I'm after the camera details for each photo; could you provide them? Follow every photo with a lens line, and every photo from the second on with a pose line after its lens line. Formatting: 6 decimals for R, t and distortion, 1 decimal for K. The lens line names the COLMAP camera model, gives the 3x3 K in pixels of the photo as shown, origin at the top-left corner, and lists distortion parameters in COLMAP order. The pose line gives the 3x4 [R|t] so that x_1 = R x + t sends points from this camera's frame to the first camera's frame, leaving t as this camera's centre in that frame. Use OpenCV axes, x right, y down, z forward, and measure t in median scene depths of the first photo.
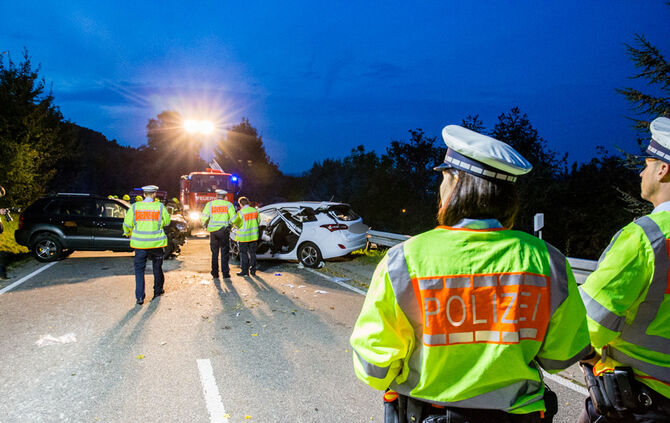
lens RADIAL K [[456.4, 0, 331.9], [0, 456.4, 224.1], [0, 0, 1]] dist [-0.111220, 0.088931]
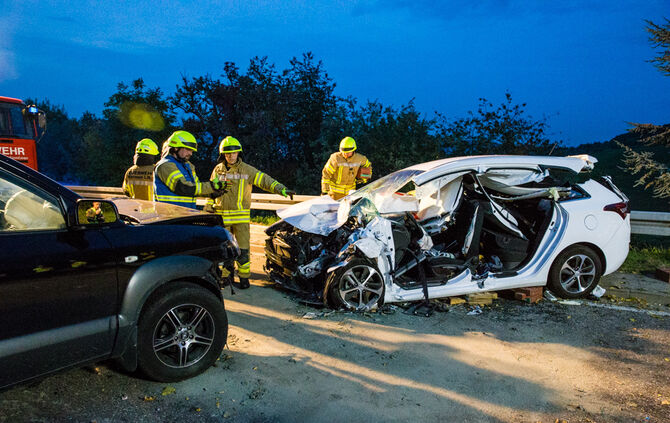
lens RADIAL K [[456.4, 0, 331.9], [0, 456.4, 224.1], [0, 0, 1]] dist [-0.111220, 0.088931]
pose [[0.776287, -0.090813, 0.623804, -0.488365], [0.030693, 0.993840, 0.106487, -0.033845], [-0.629632, -0.063518, 0.774293, 0.769016]]
